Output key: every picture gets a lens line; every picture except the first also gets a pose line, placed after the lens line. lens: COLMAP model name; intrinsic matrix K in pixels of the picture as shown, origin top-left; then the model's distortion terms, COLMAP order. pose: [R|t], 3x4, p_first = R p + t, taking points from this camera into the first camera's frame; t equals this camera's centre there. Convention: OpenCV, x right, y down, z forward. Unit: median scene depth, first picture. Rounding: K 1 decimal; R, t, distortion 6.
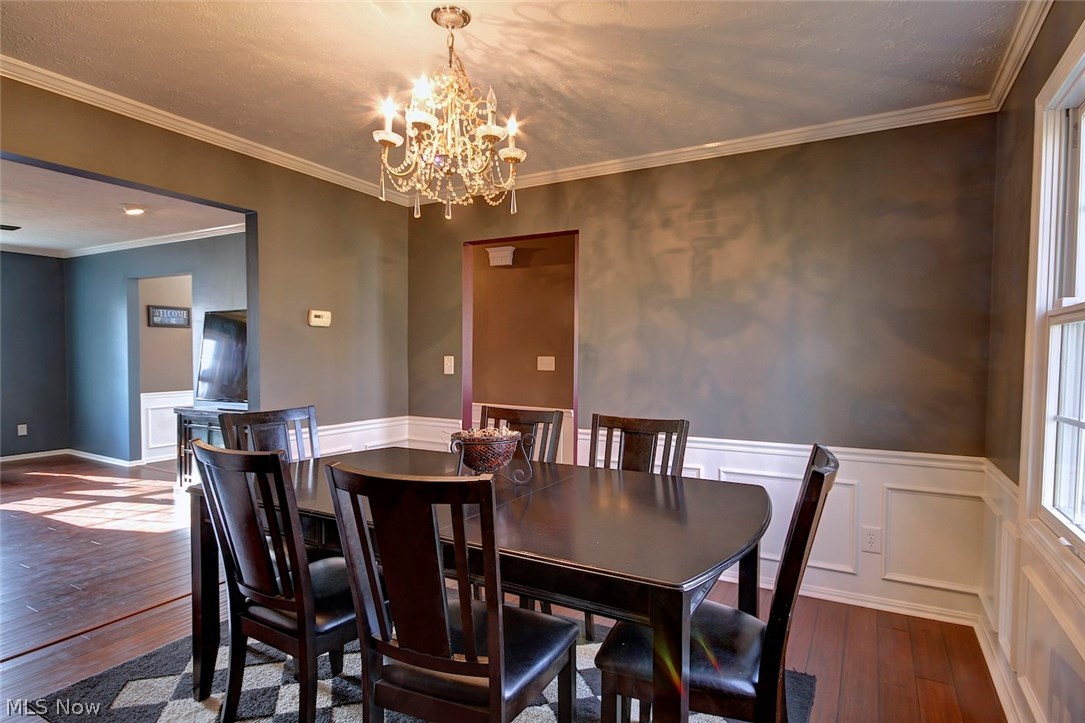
lens RADIAL K [[570.2, 0, 542.5], [0, 570.2, 375.6], [0, 0, 1]] dist [0.005080, -0.000631]
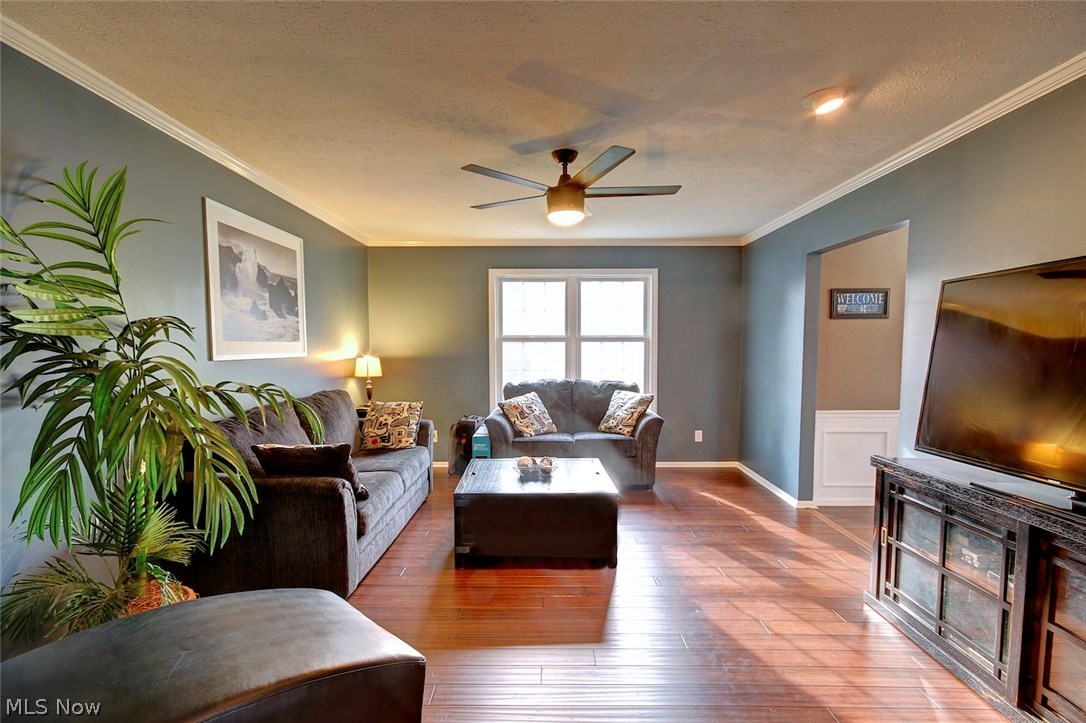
lens RADIAL K [[570.7, 0, 543.0], [0, 570.7, 375.6], [0, 0, 1]] dist [0.005080, -0.000631]
pose [[0.495322, 0.040914, -0.867745, -0.270503], [-0.034260, 0.999033, 0.027548, -0.023815], [0.868033, 0.016084, 0.496245, 0.370058]]
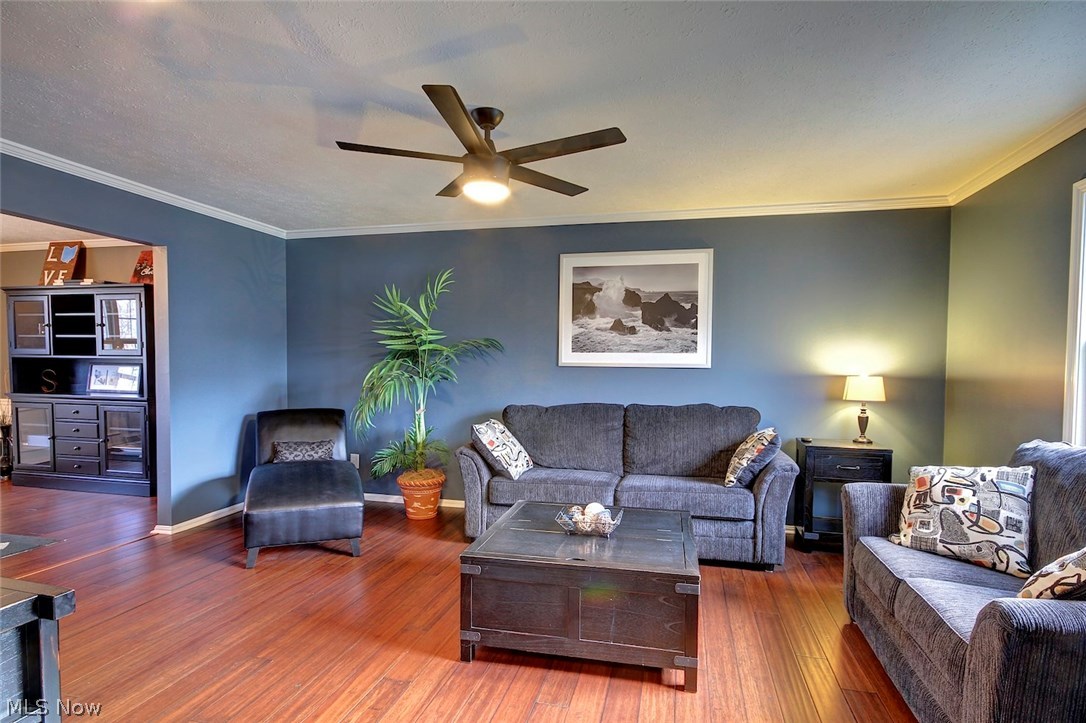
lens RADIAL K [[570.7, 0, 543.0], [0, 570.7, 375.6], [0, 0, 1]] dist [0.005080, -0.000631]
pose [[-0.959143, -0.004646, -0.282883, -0.655495], [-0.024021, 0.997592, 0.065063, -0.049464], [0.281899, 0.069200, -0.956945, 1.101584]]
